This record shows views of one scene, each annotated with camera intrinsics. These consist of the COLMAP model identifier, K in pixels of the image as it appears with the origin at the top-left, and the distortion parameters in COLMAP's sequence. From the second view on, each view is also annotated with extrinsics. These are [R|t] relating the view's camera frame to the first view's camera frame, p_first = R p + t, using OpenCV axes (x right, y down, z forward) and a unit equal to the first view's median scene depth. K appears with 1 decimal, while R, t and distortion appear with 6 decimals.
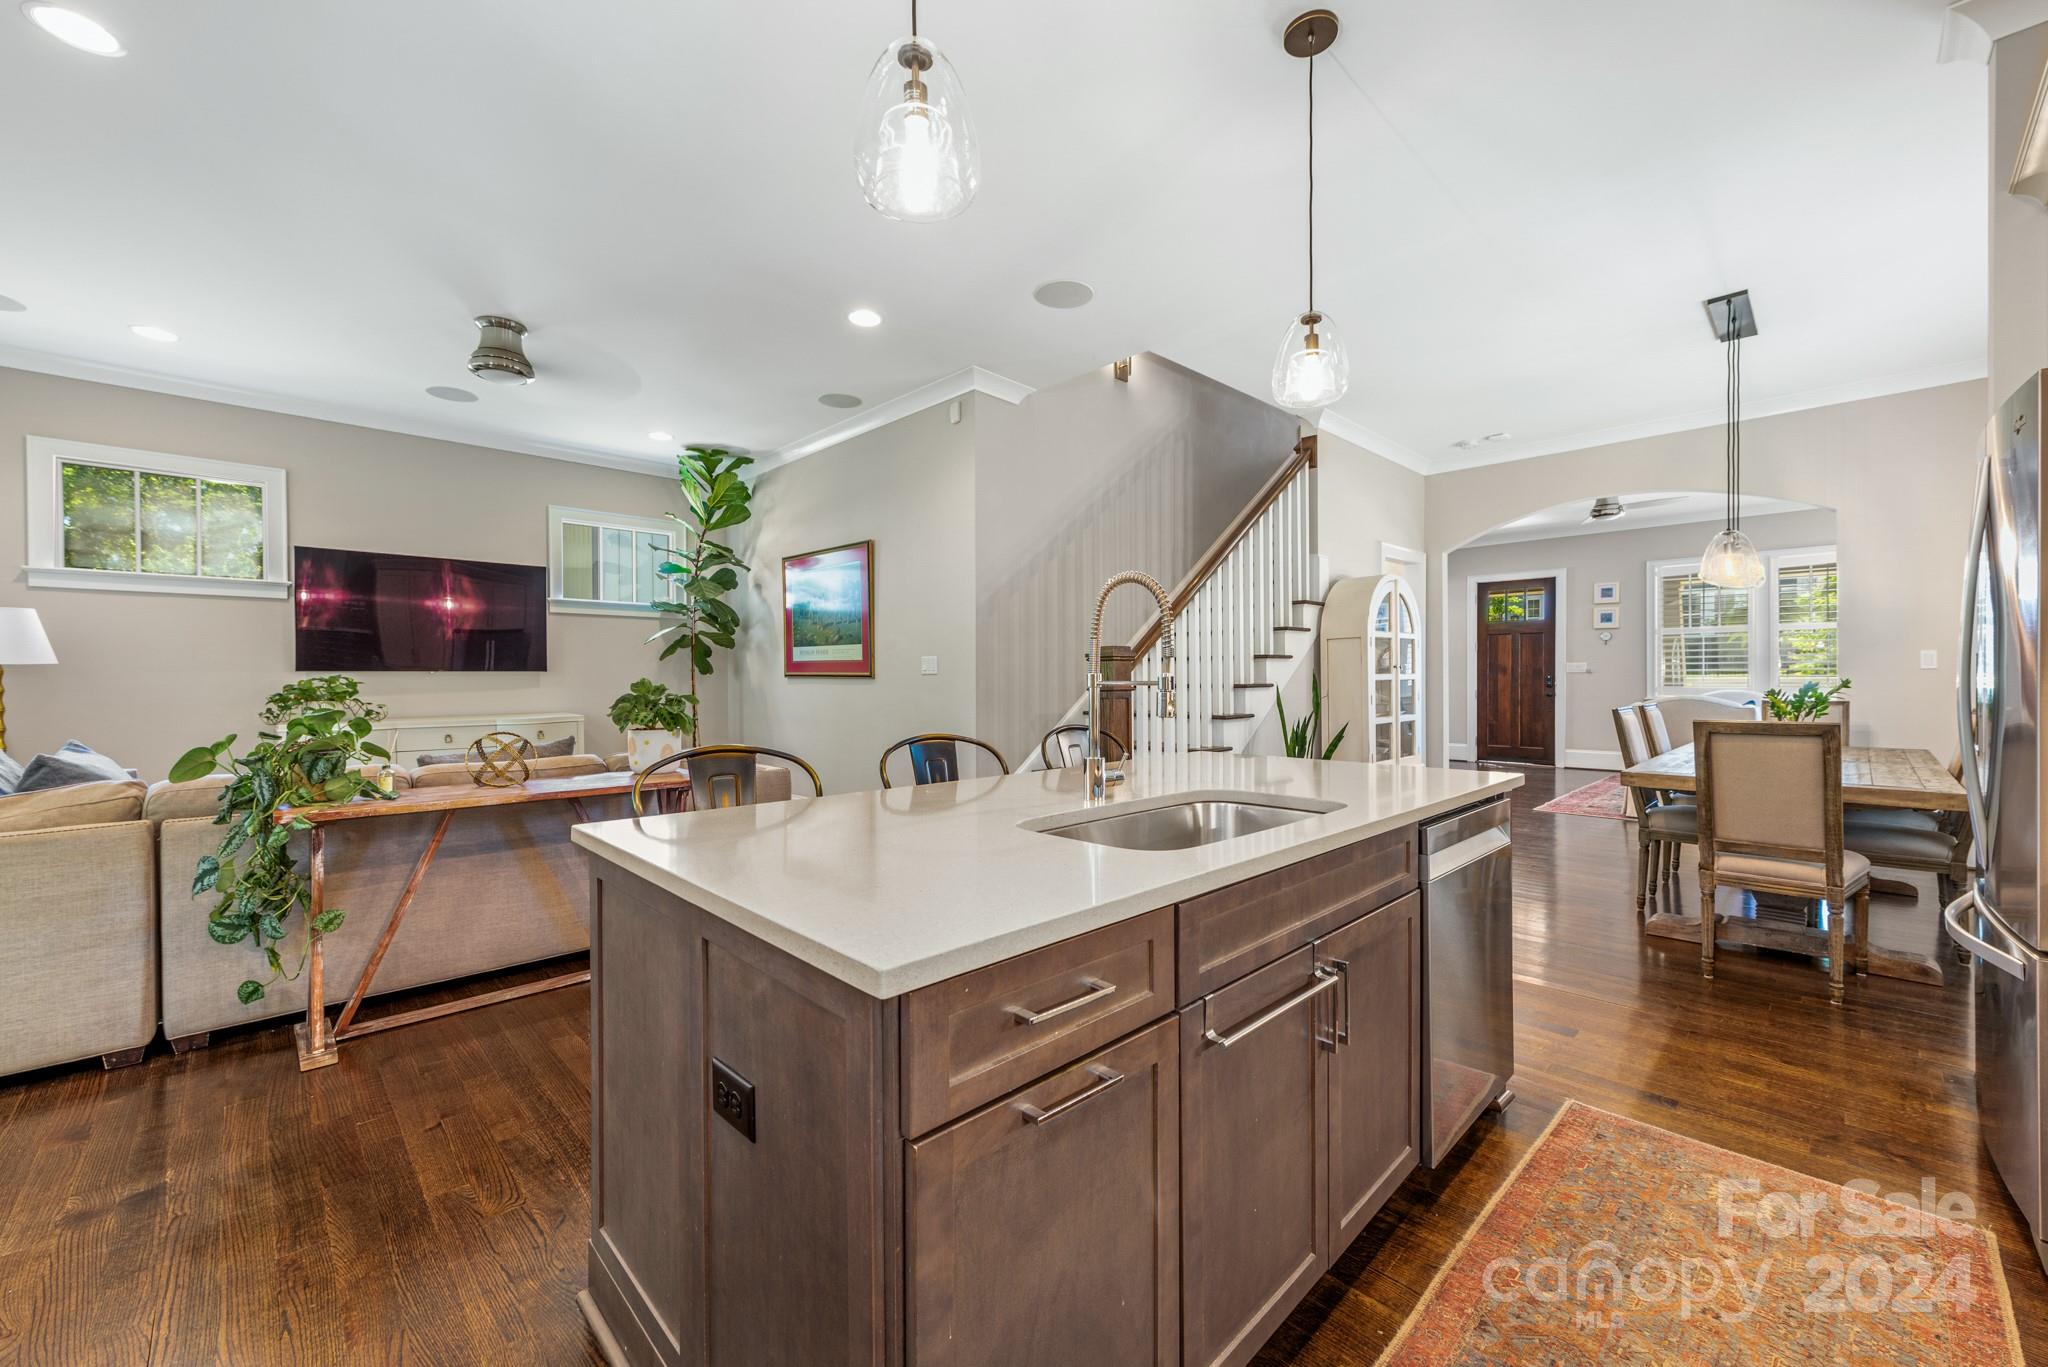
lens RADIAL K [[800.9, 0, 1033.9], [0, 800.9, 685.7], [0, 0, 1]] dist [0.006819, -0.000880]
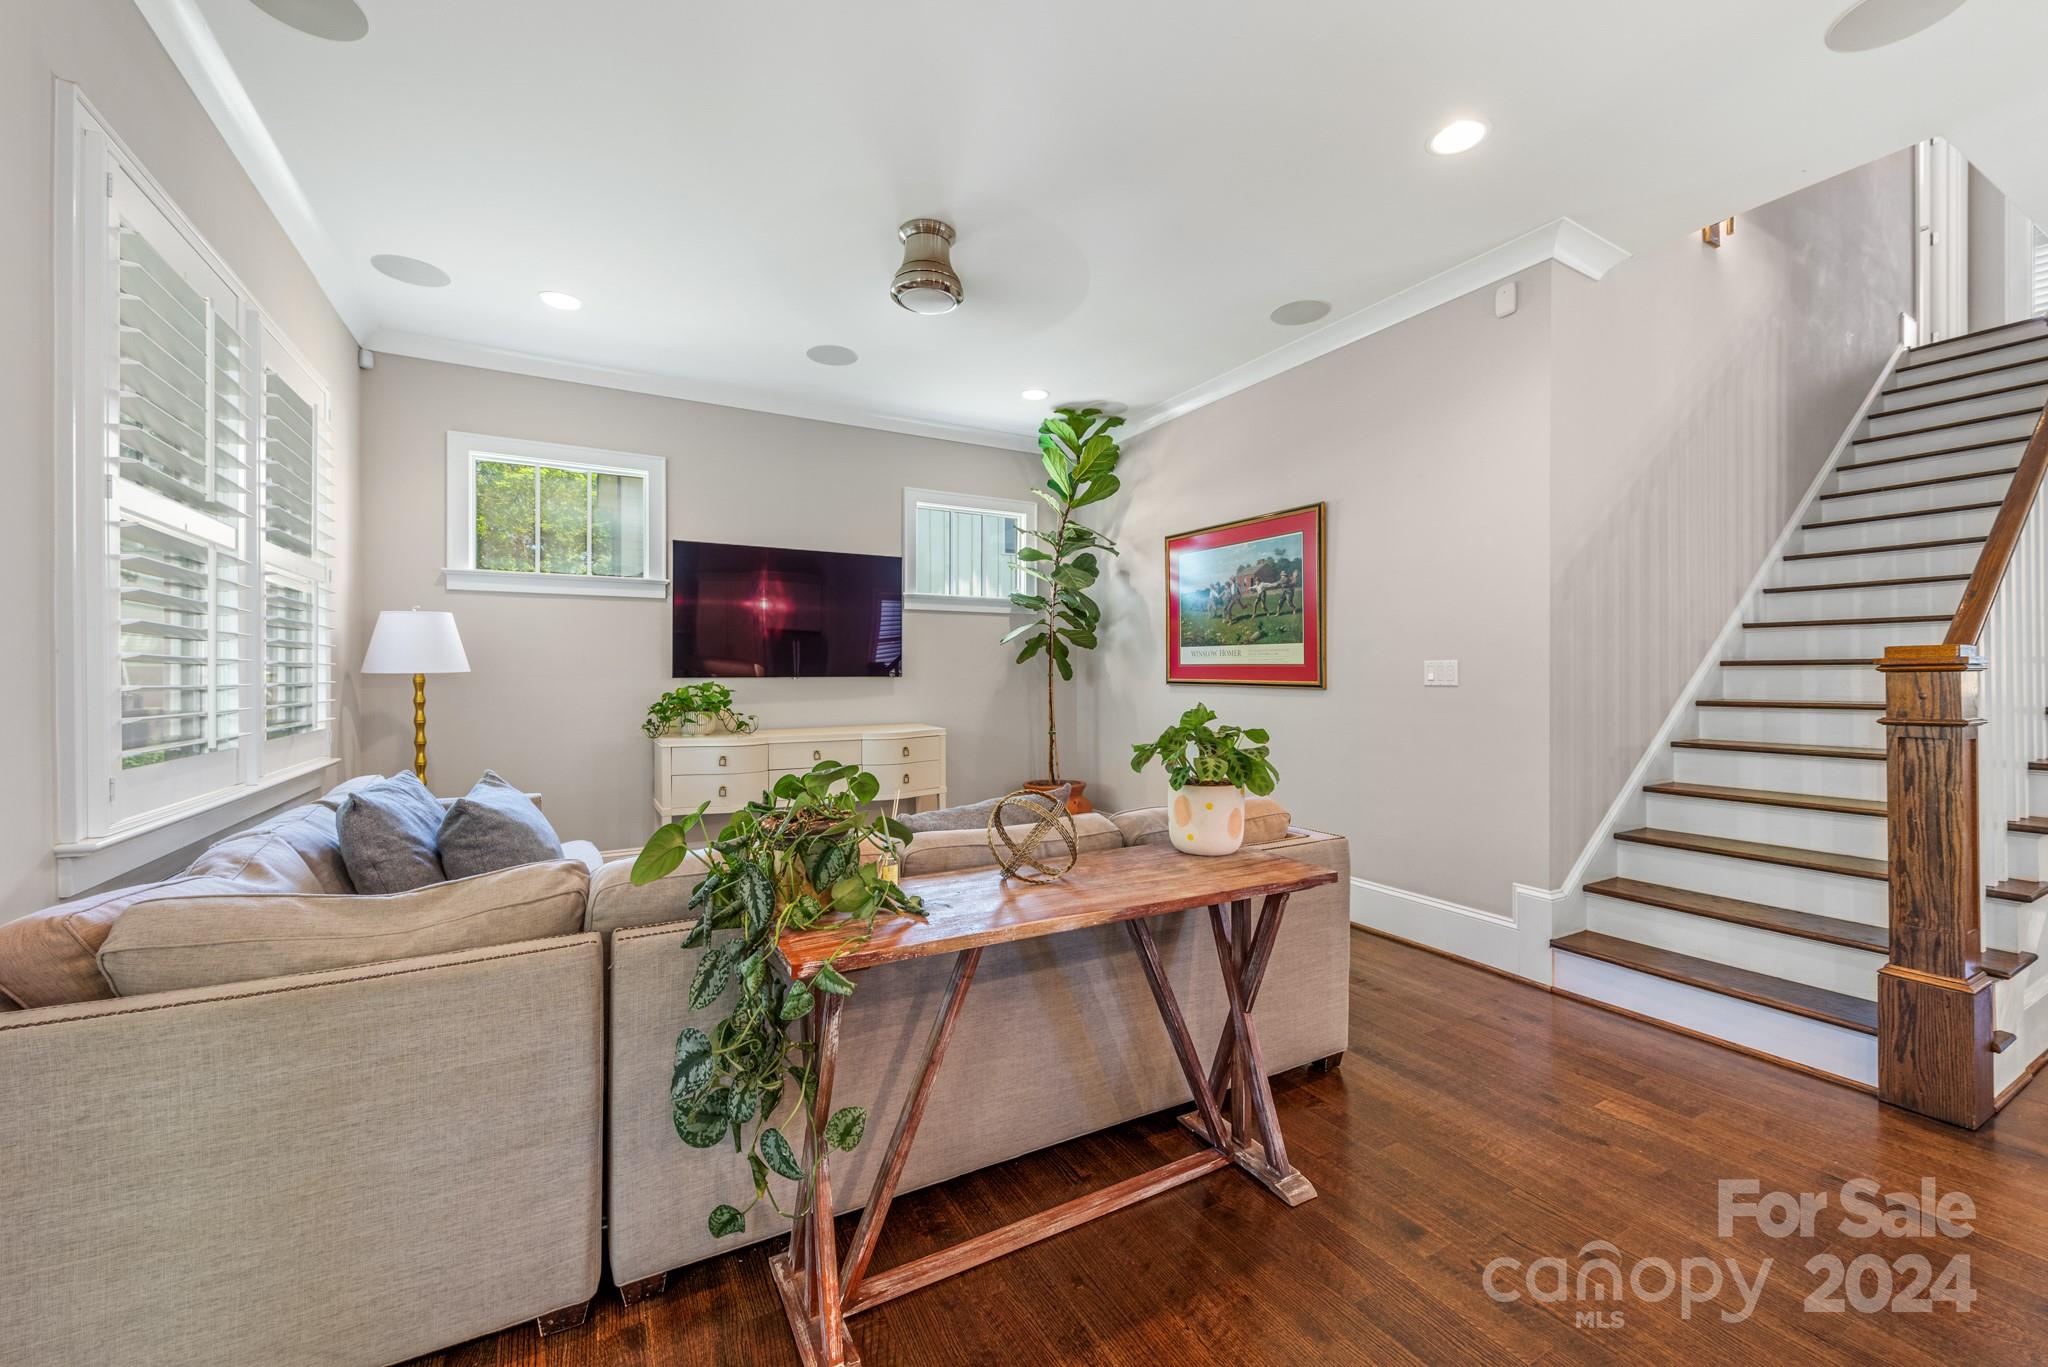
lens RADIAL K [[800.3, 0, 1029.0], [0, 800.3, 671.5], [0, 0, 1]] dist [0.007169, -0.000265]
pose [[0.966012, 0.001406, -0.258493, -0.296515], [-0.004495, 0.999925, -0.011359, -0.016827], [0.258458, 0.012135, 0.965946, 0.232457]]
